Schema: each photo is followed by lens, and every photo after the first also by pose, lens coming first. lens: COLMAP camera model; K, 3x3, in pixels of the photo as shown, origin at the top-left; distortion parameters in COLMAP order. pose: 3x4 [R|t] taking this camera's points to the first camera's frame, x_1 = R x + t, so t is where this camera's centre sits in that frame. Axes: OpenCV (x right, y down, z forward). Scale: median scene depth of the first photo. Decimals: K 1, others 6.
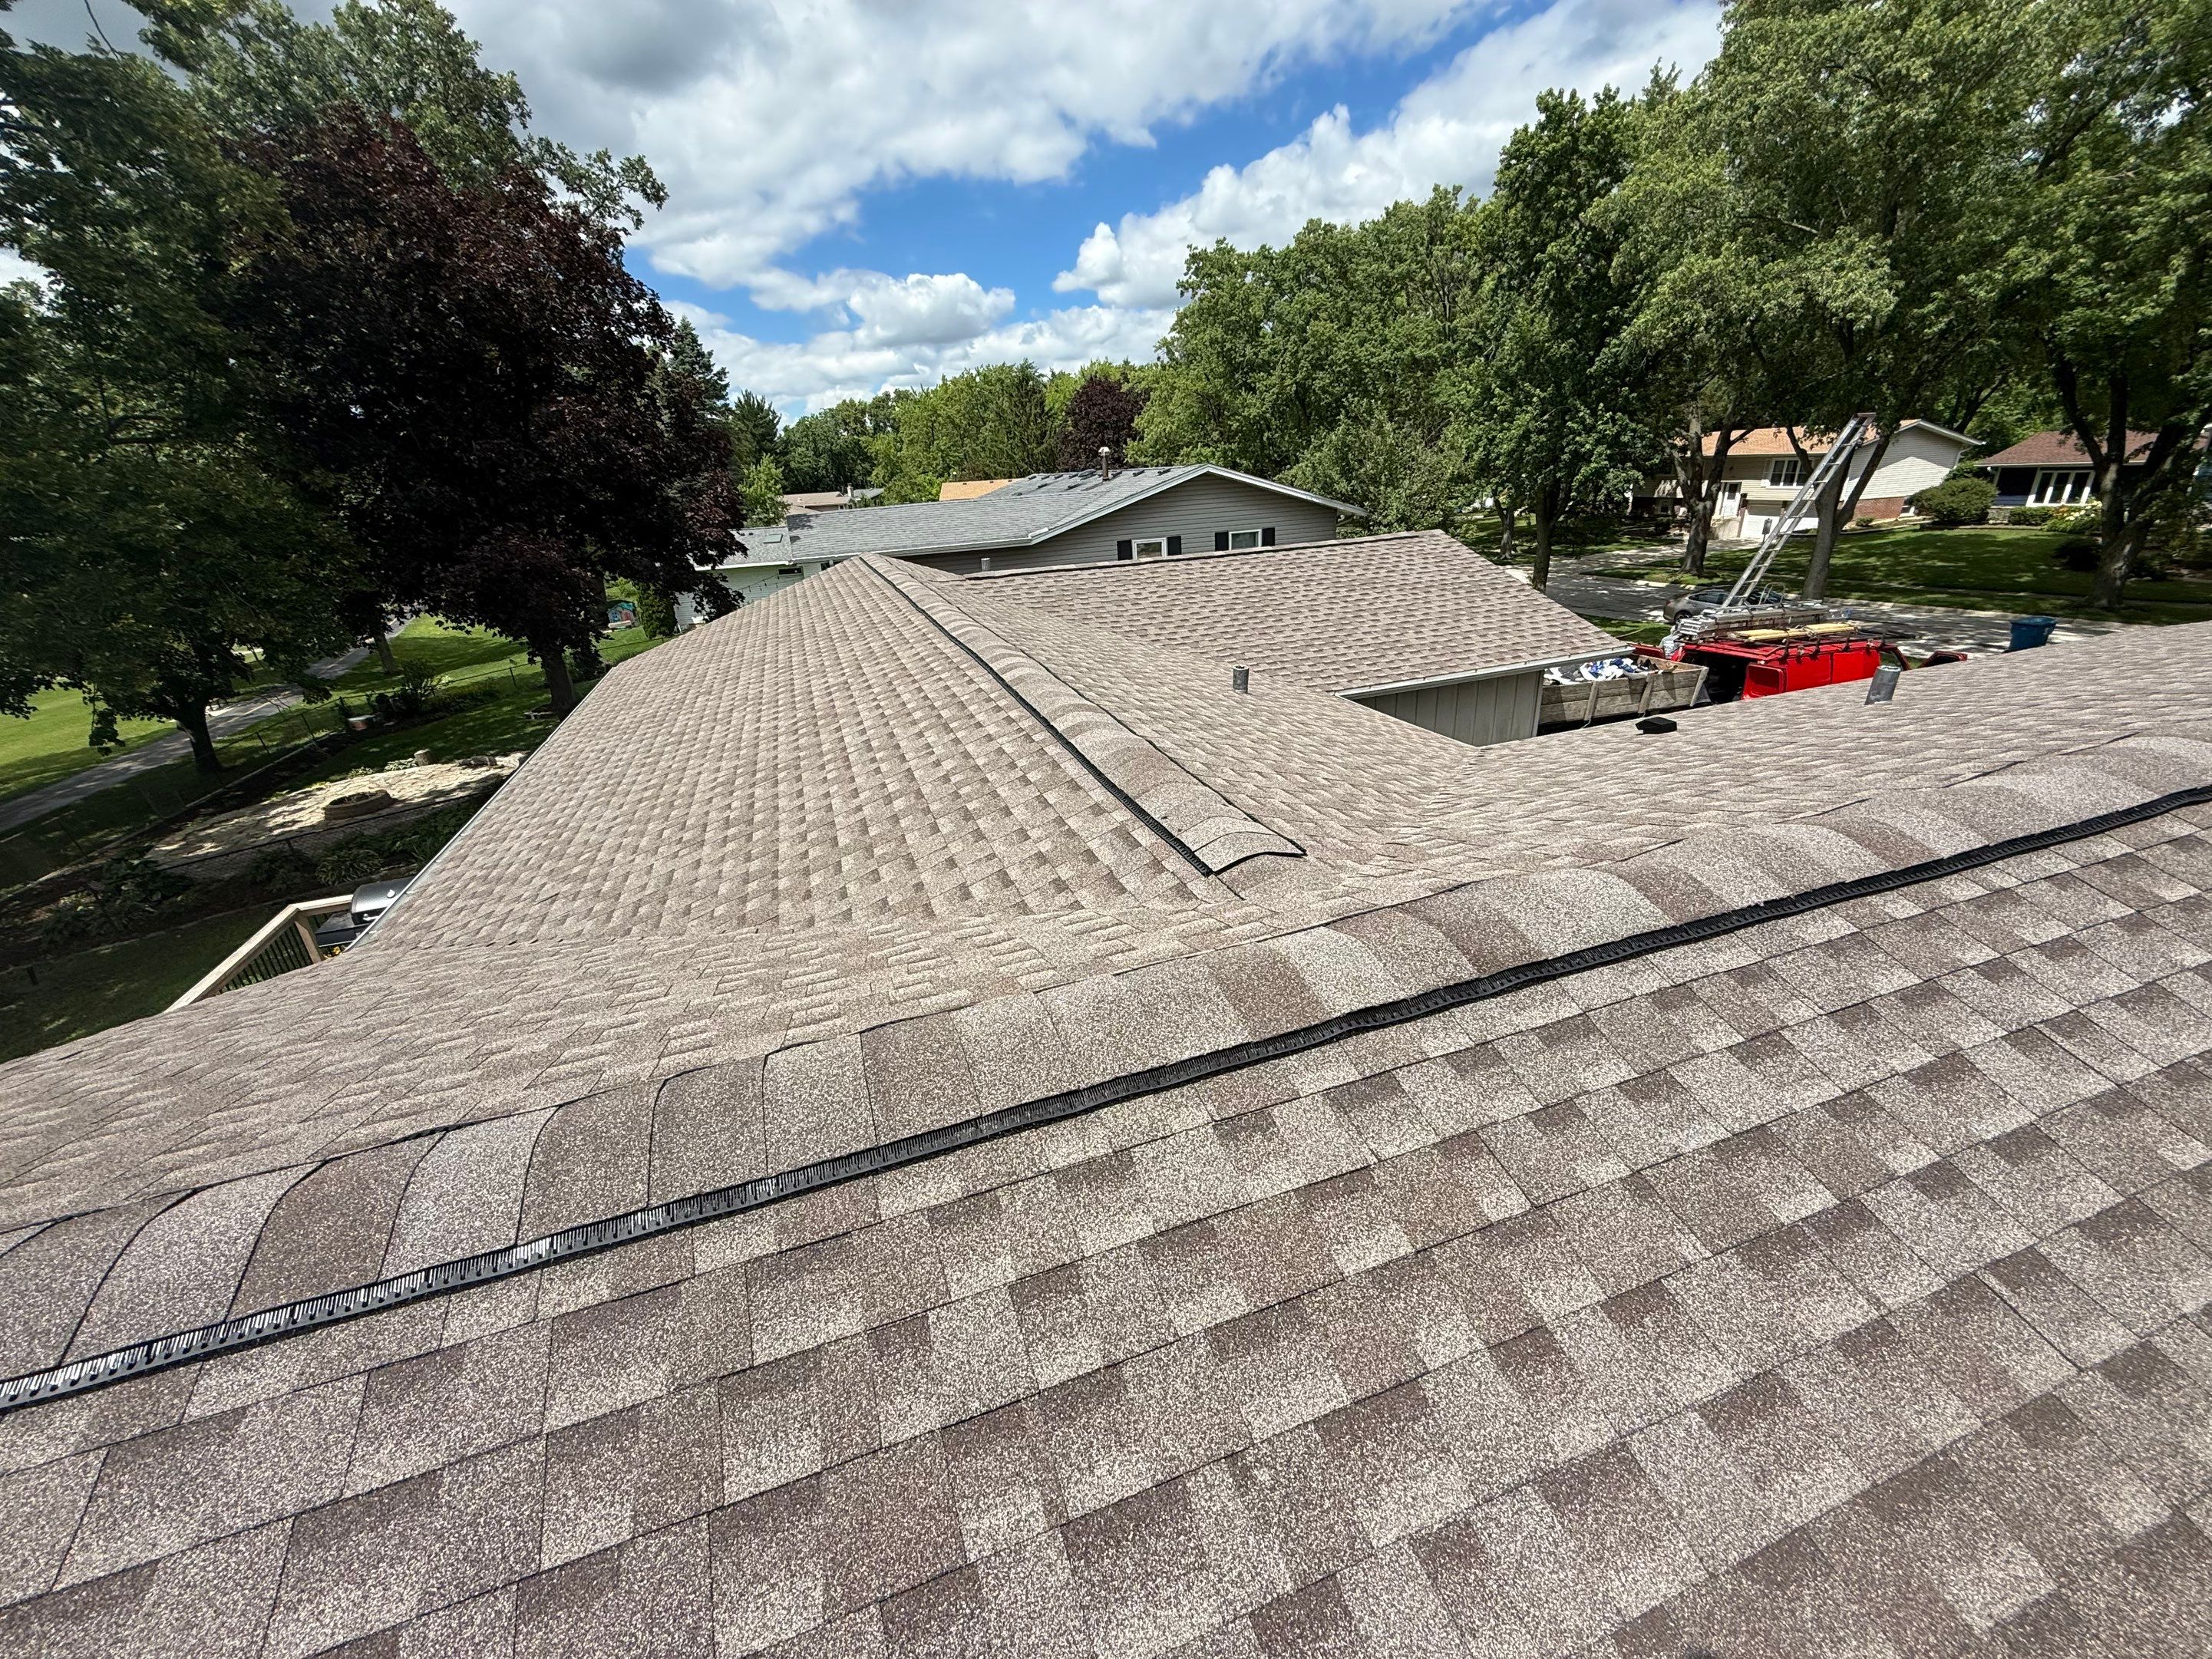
lens RADIAL K [[869.1, 0, 1101.4], [0, 869.1, 829.7], [0, 0, 1]] dist [0.000551, -0.000484]
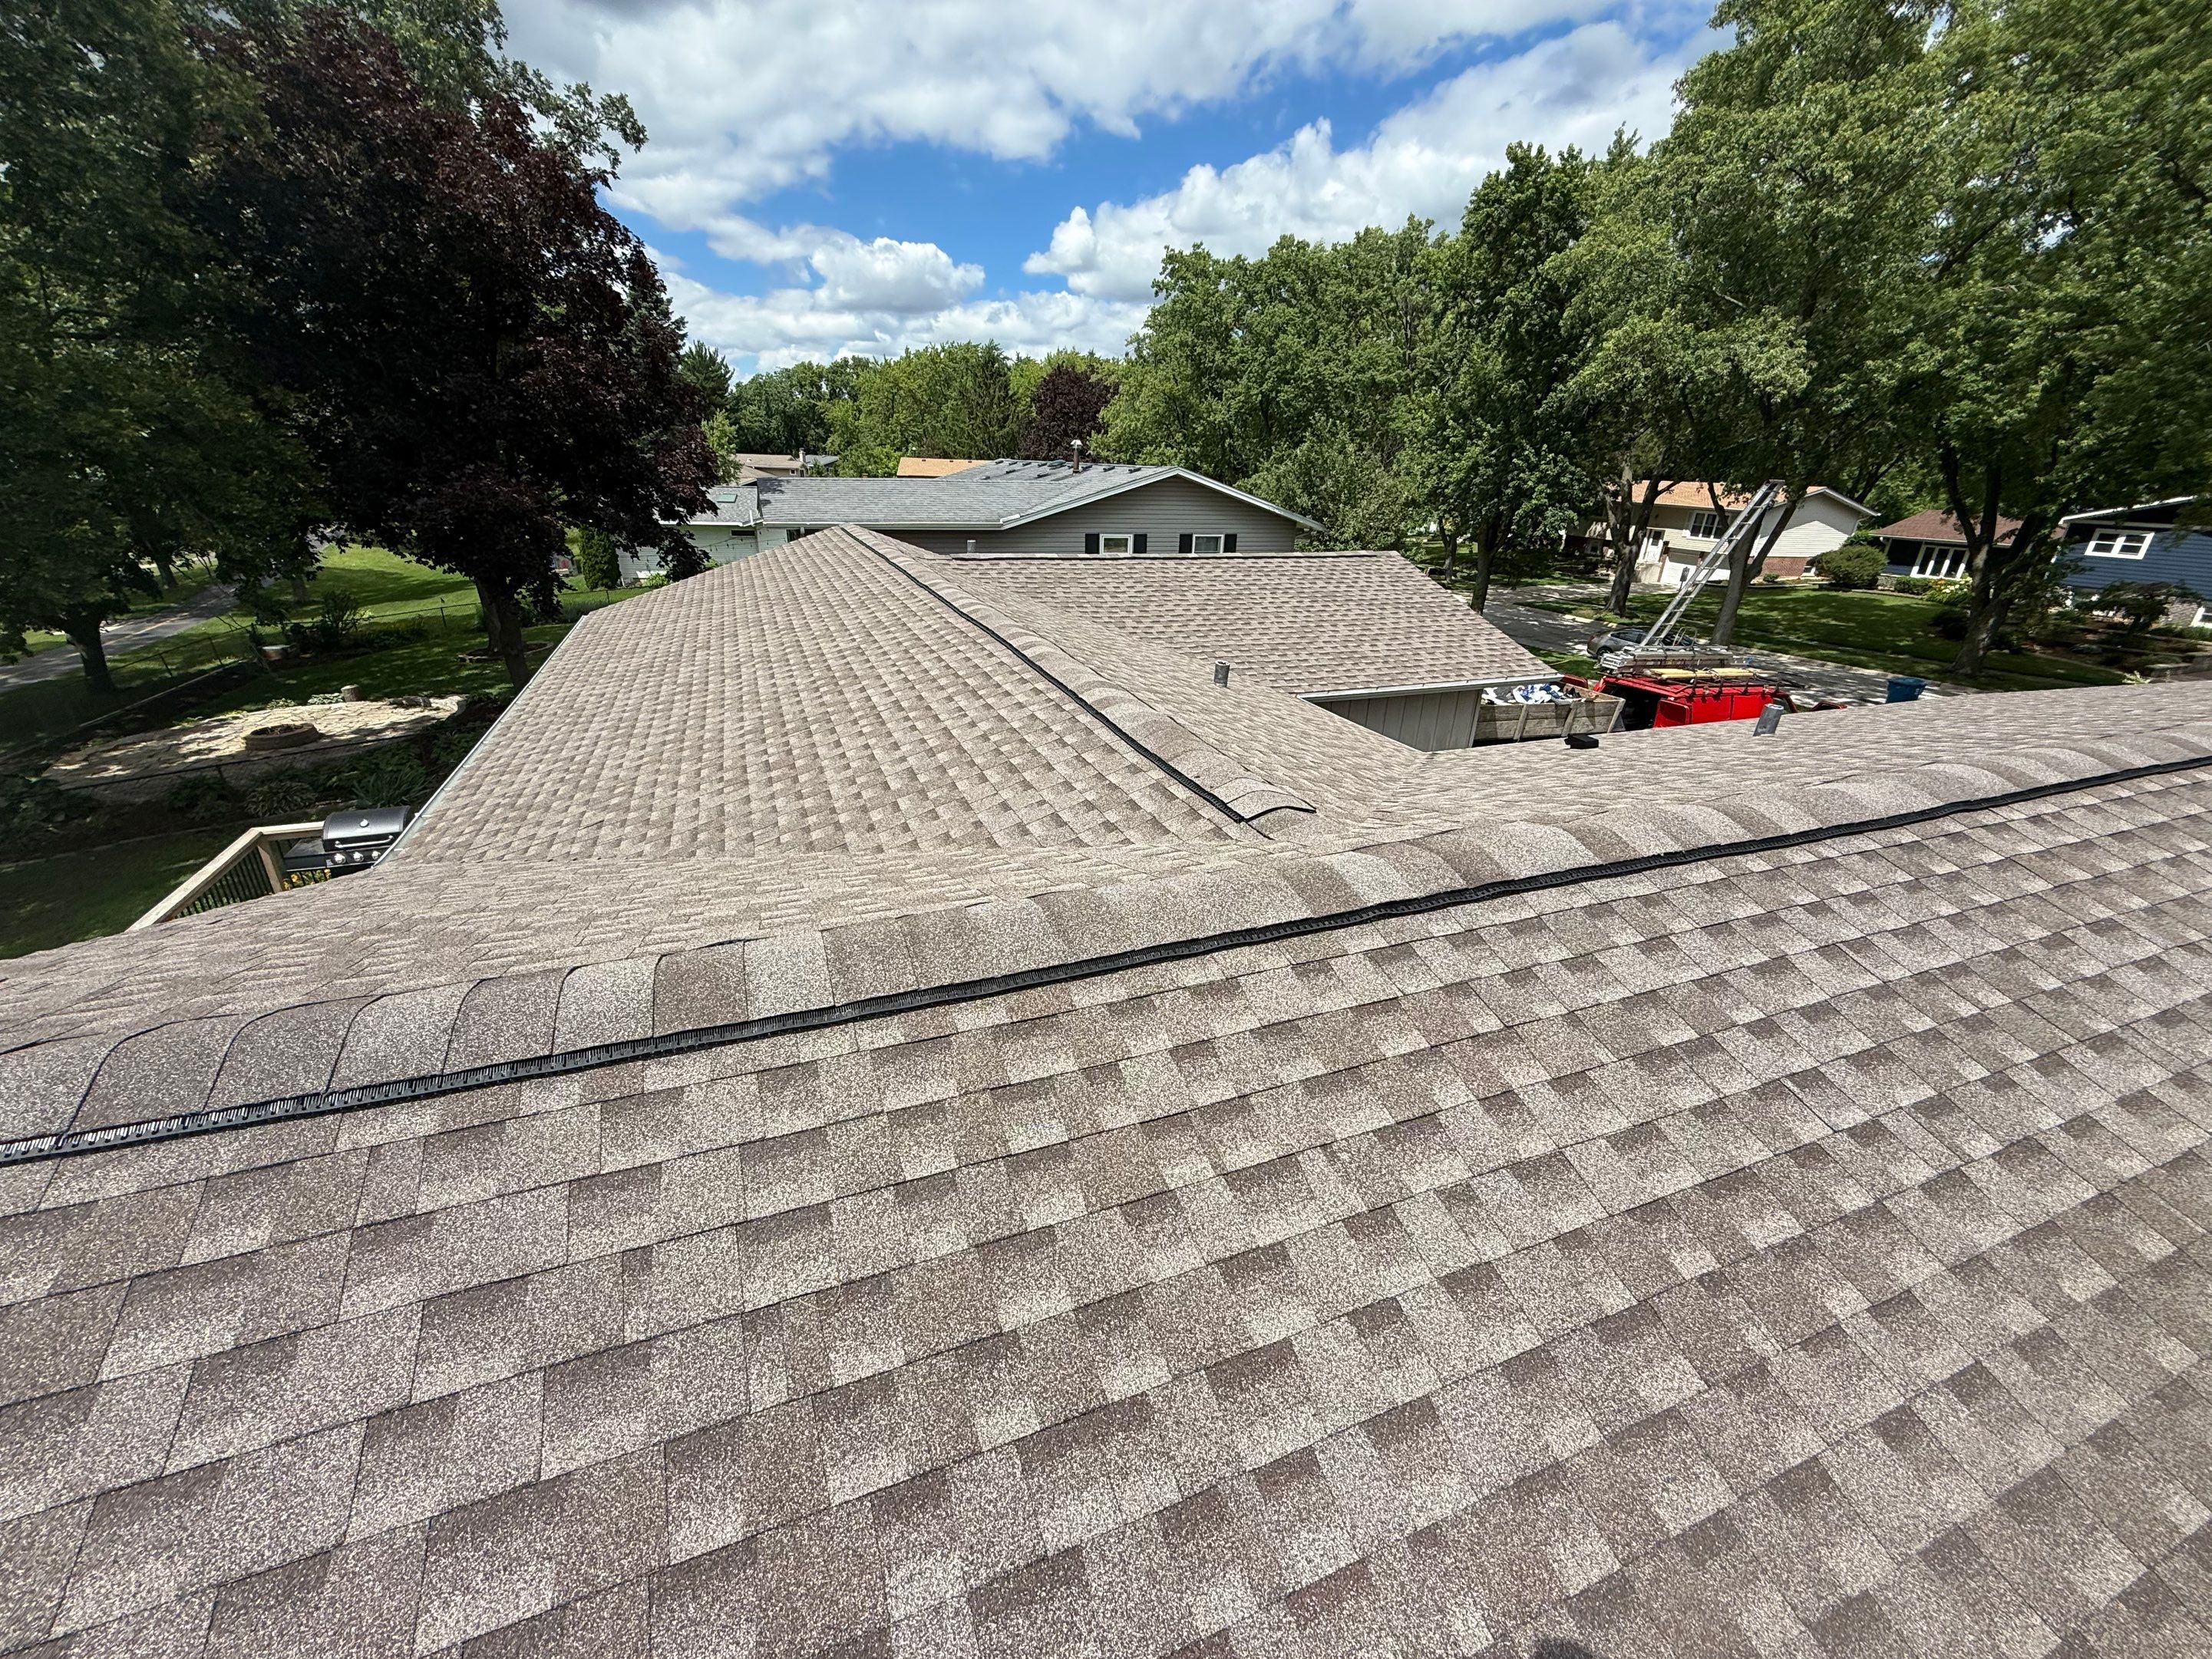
lens RADIAL K [[878.0, 0, 1098.5], [0, 878.0, 831.7], [0, 0, 1]] dist [0.000589, -0.000433]
pose [[0.994777, 0.063658, 0.079791, -0.032784], [-0.064326, 0.997912, 0.005830, 0.013426], [-0.079253, -0.010932, 0.996795, -0.042661]]
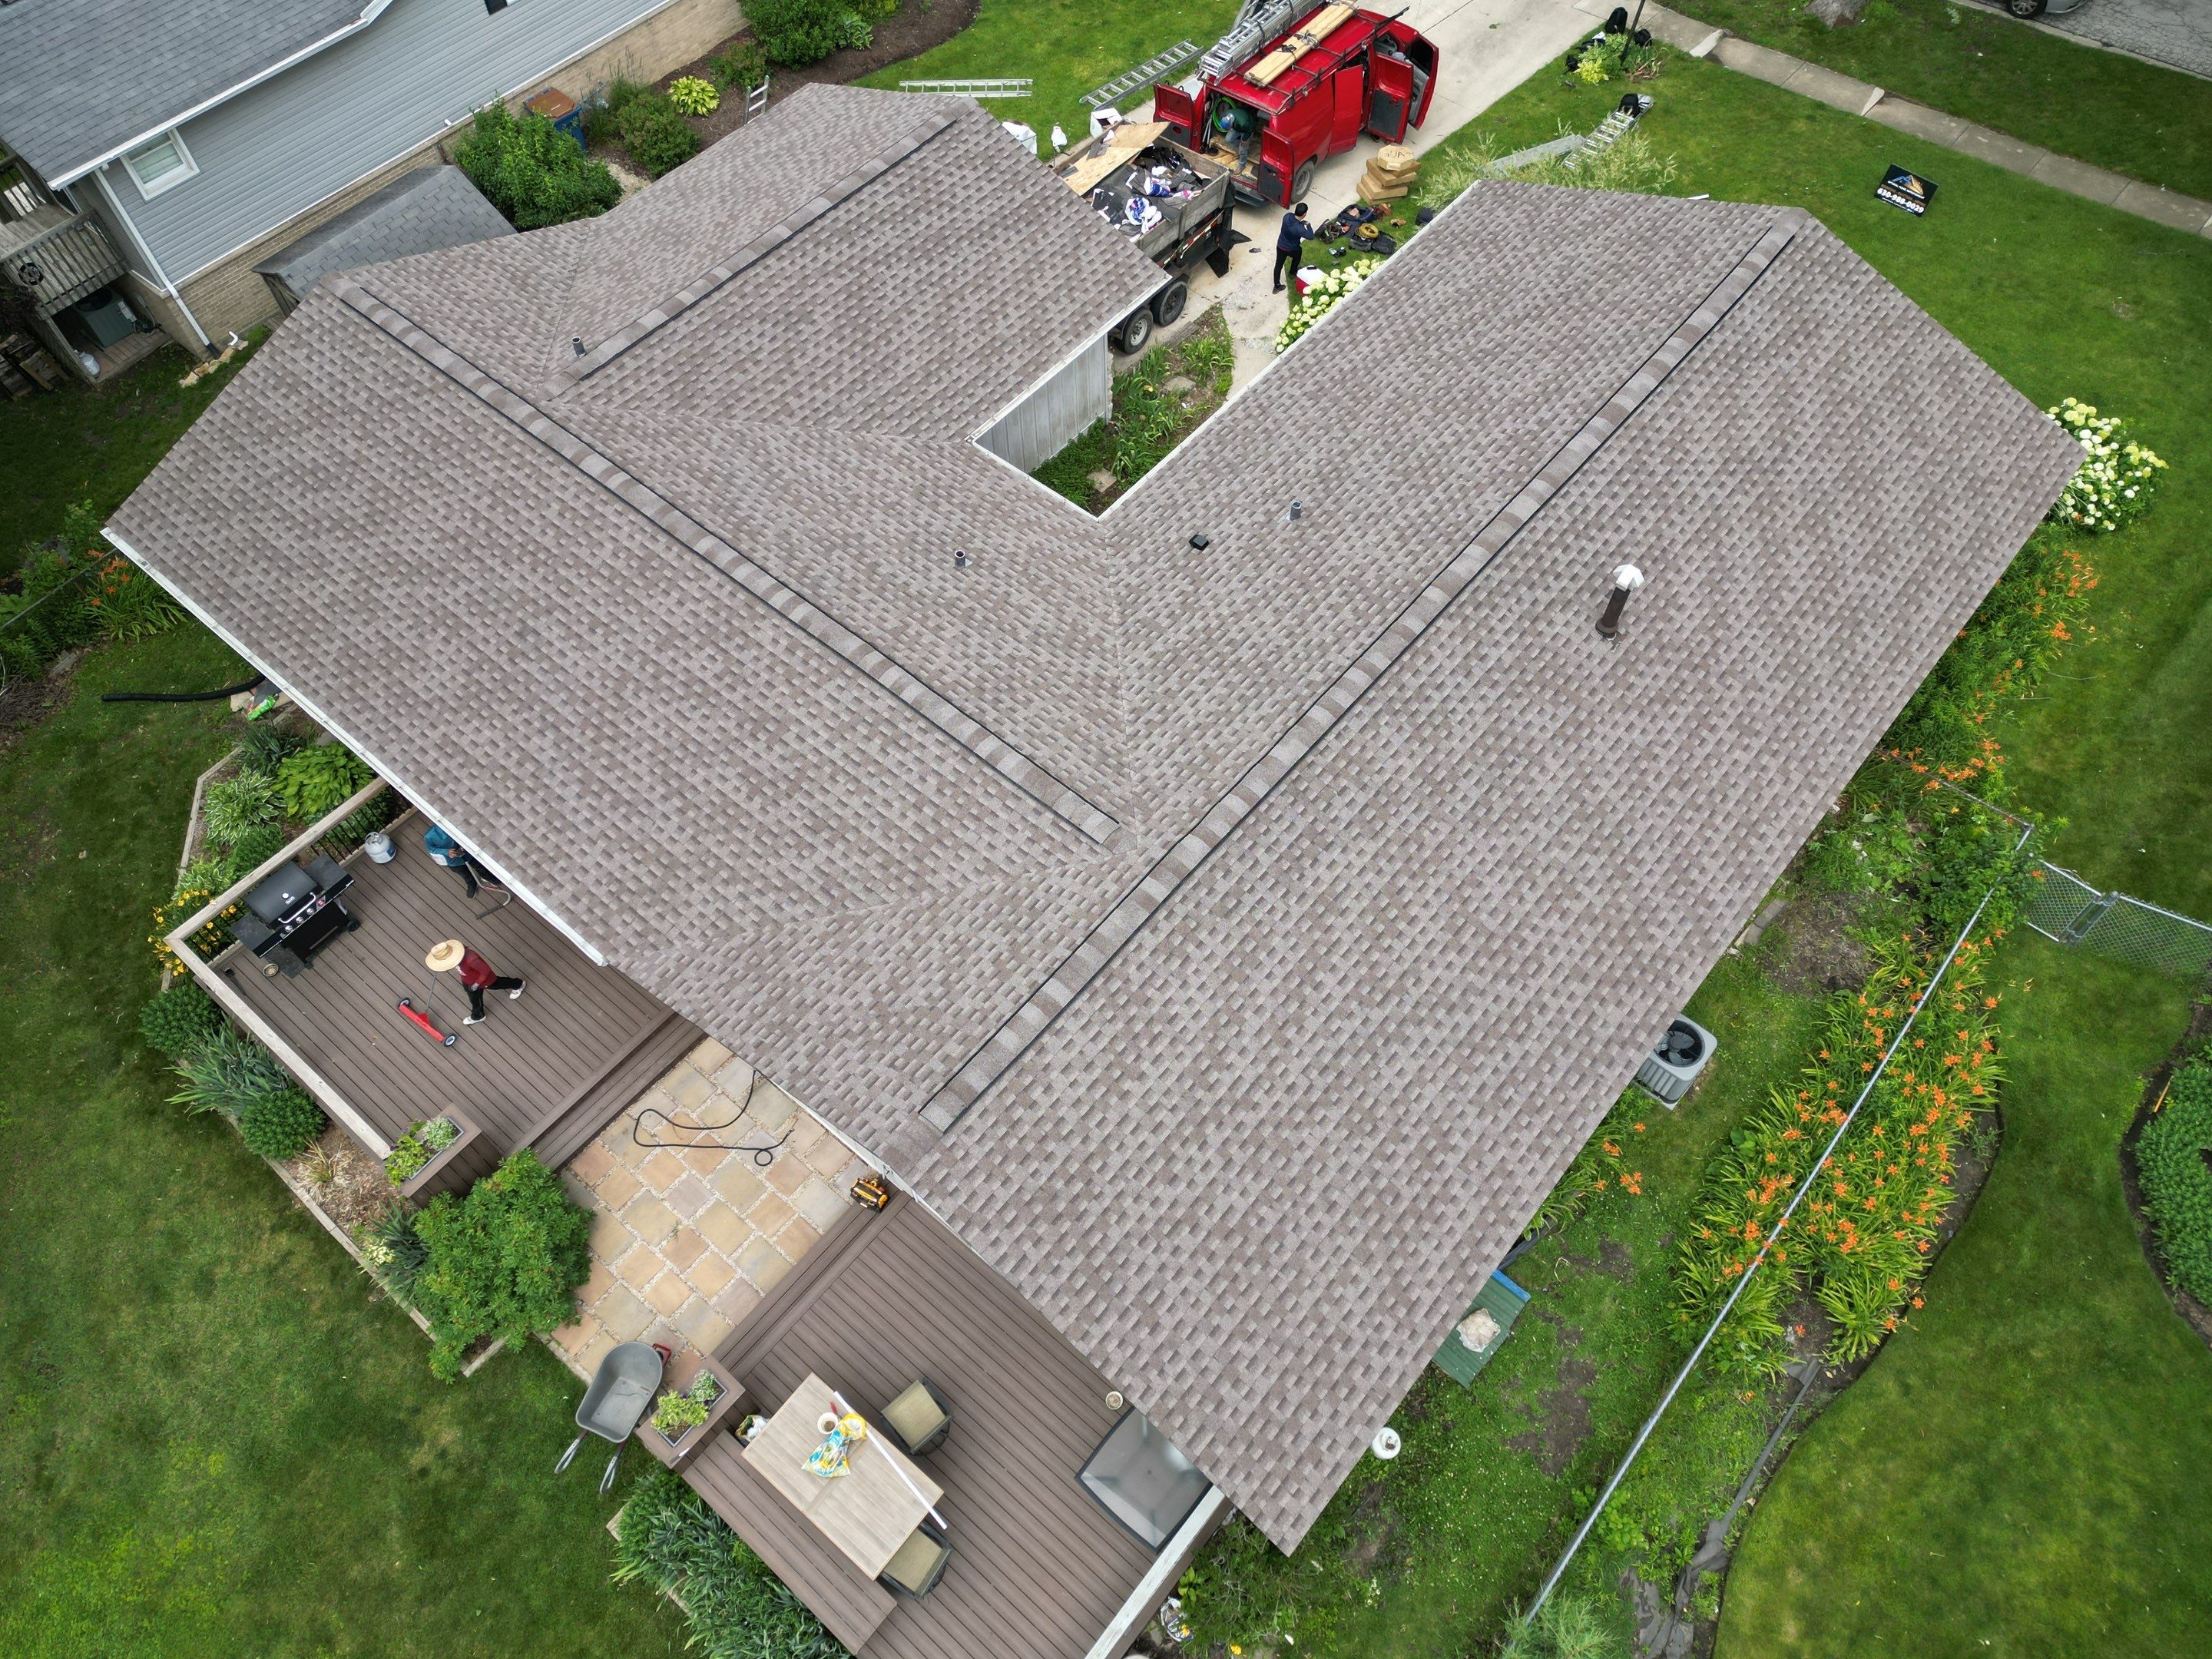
lens RADIAL K [[1604.9, 0, 1106.0], [0, 1604.9, 829.5], [0, 0, 1]] dist [0.084839, -0.088994]
pose [[0.856621, -0.408935, 0.314599, -0.344563], [0.166571, 0.796297, 0.581520, -0.695839], [-0.488319, -0.445739, 0.750241, -0.708959]]
